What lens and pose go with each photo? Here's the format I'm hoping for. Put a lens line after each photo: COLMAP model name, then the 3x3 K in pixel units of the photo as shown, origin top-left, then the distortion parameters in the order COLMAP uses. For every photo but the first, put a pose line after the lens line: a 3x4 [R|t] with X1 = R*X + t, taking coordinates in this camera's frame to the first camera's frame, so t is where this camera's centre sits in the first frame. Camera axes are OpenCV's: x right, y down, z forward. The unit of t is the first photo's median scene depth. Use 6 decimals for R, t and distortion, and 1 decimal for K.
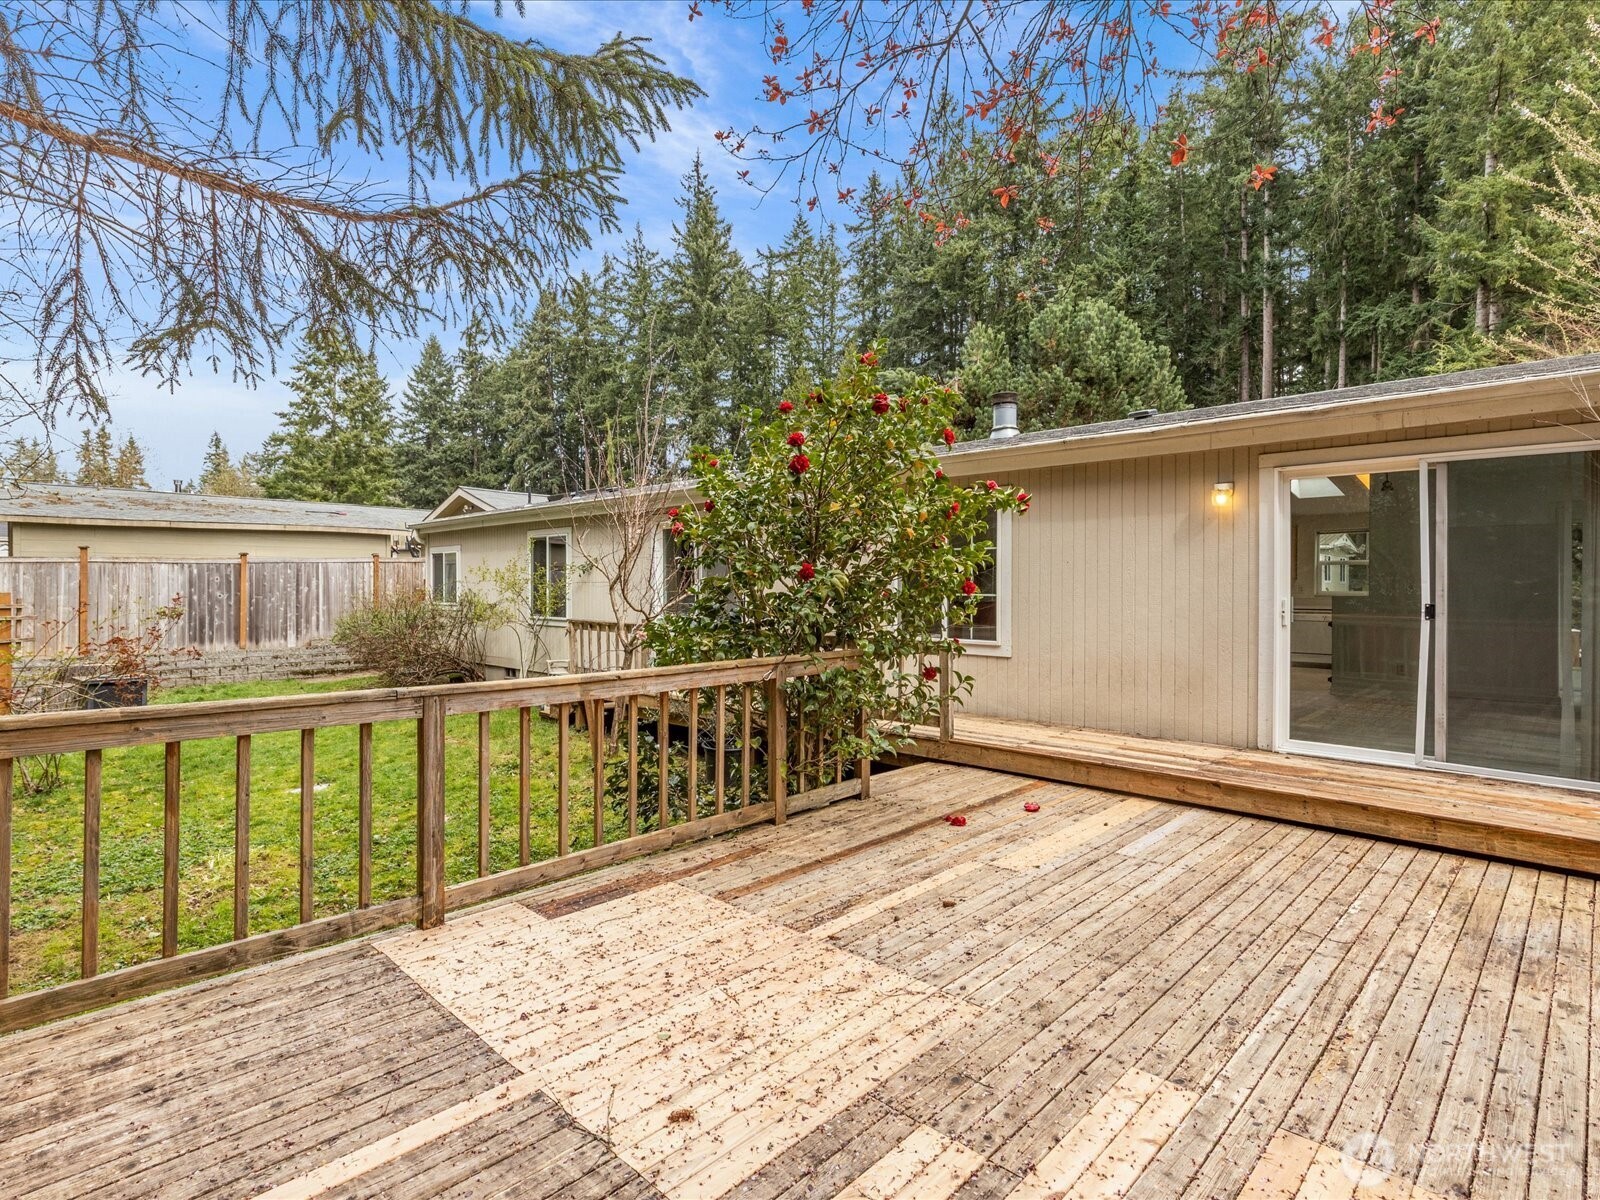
lens RADIAL K [[816.3, 0, 797.1], [0, 816.3, 592.6], [0, 0, 1]] dist [0.008974, -0.001597]
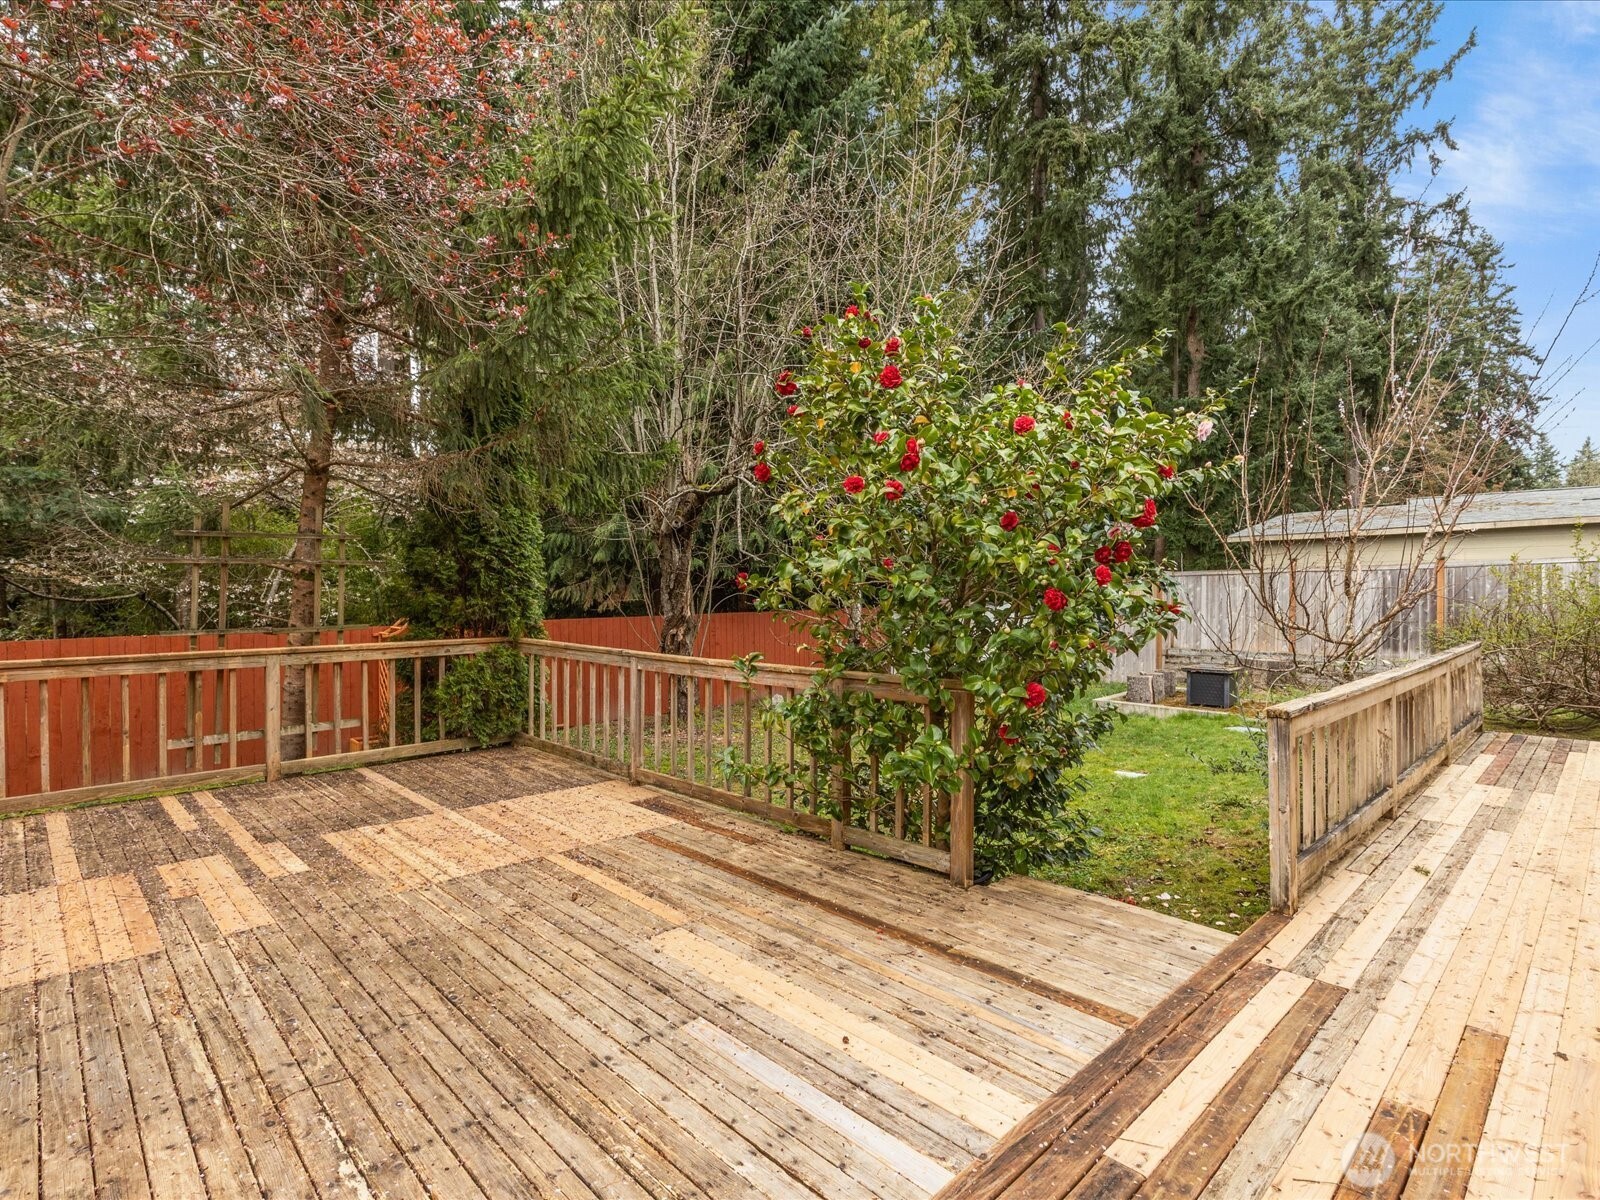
lens RADIAL K [[816.3, 0, 795.7], [0, 816.3, 593.6], [0, 0, 1]] dist [0.008974, -0.001597]
pose [[-0.041237, -0.000503, -0.999149, 1.058148], [-0.005111, 0.999987, -0.000293, -0.010078], [0.999136, 0.005095, -0.041239, 1.142733]]
